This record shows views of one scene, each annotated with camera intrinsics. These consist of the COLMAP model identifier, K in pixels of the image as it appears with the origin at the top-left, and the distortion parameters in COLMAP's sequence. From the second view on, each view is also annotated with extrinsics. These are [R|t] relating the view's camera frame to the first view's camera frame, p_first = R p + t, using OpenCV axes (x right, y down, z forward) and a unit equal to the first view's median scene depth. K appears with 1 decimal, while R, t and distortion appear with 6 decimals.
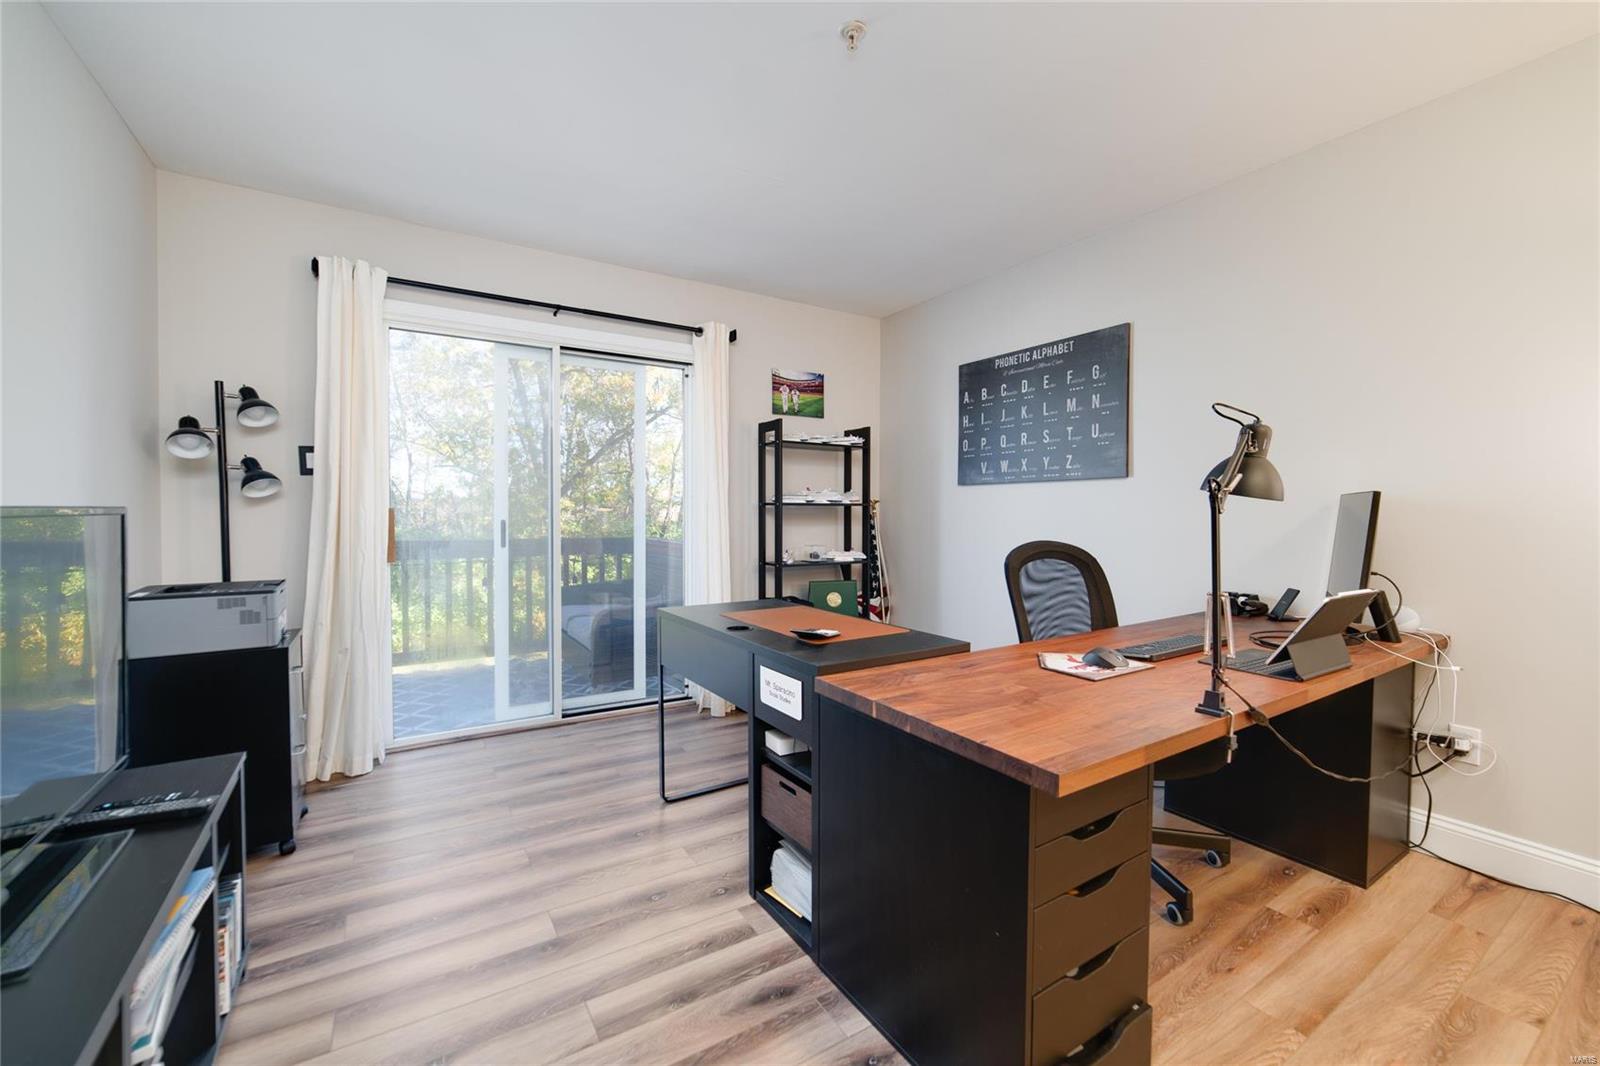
lens RADIAL K [[620.7, 0, 822.1], [0, 620.7, 528.7], [0, 0, 1]] dist [-0.003522, -0.000170]
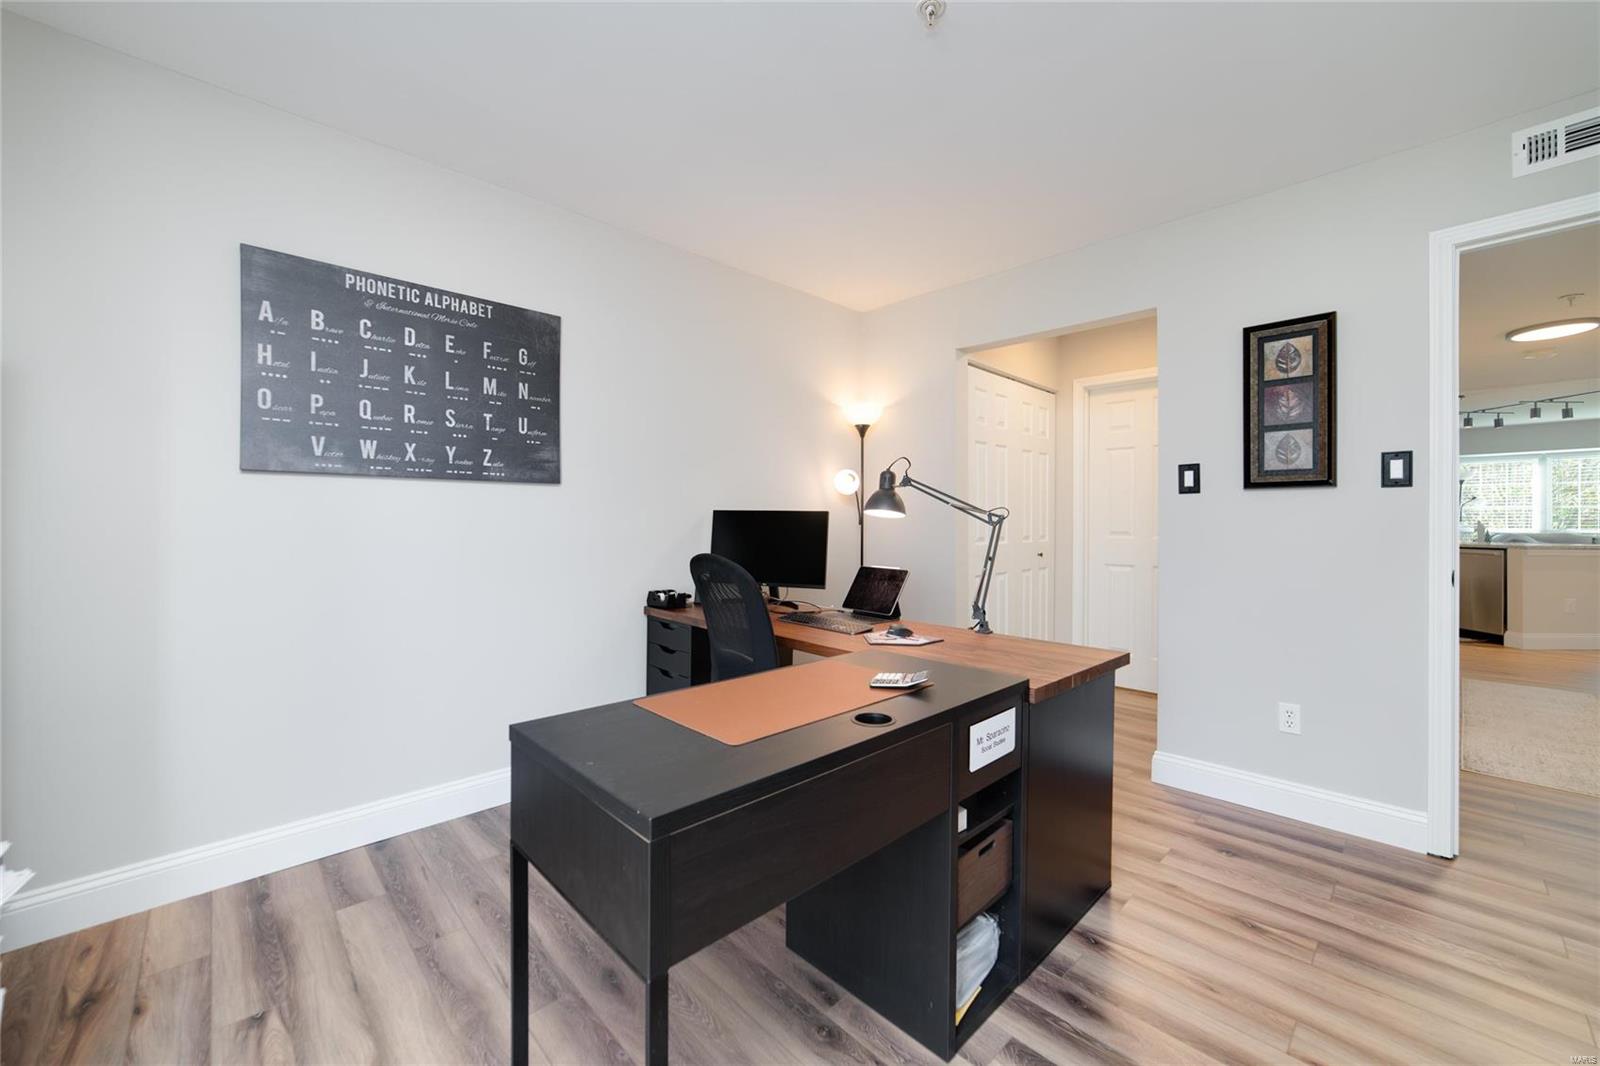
lens RADIAL K [[620.7, 0, 822.1], [0, 620.7, 528.7], [0, 0, 1]] dist [-0.003522, -0.000170]
pose [[-0.166315, -0.016556, 0.985934, -0.429526], [0.020887, 0.999576, 0.020308, -0.023497], [-0.985852, 0.023970, -0.165898, 0.679507]]
